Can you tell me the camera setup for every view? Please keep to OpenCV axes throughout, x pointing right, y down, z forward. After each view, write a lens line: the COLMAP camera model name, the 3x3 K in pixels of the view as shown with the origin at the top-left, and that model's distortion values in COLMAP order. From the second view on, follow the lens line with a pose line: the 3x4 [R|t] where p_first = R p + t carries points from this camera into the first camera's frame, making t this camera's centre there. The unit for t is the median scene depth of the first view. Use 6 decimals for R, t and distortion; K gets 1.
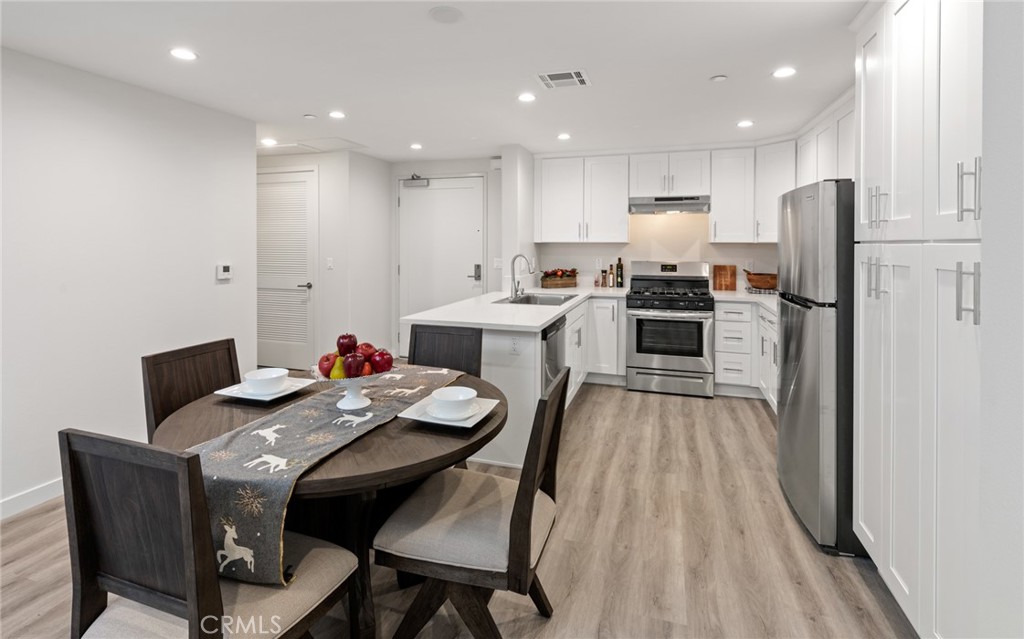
lens RADIAL K [[472.6, 0, 510.6], [0, 472.6, 247.9], [0, 0, 1]] dist [0.017867, 0.000042]
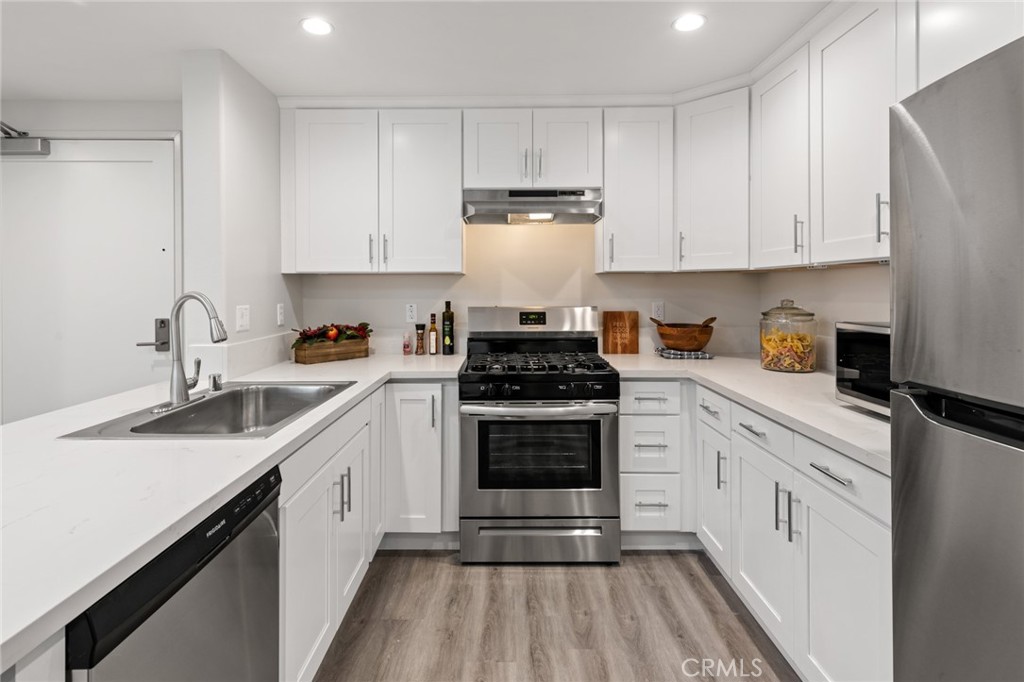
lens RADIAL K [[459.7, 0, 498.9], [0, 459.7, 295.0], [0, 0, 1]] dist [-0.000865, -0.000039]
pose [[0.952437, -0.007849, 0.304636, 0.131884], [0.008181, 0.999967, 0.000188, 0.014777], [-0.304627, 0.002313, 0.952469, 0.501039]]
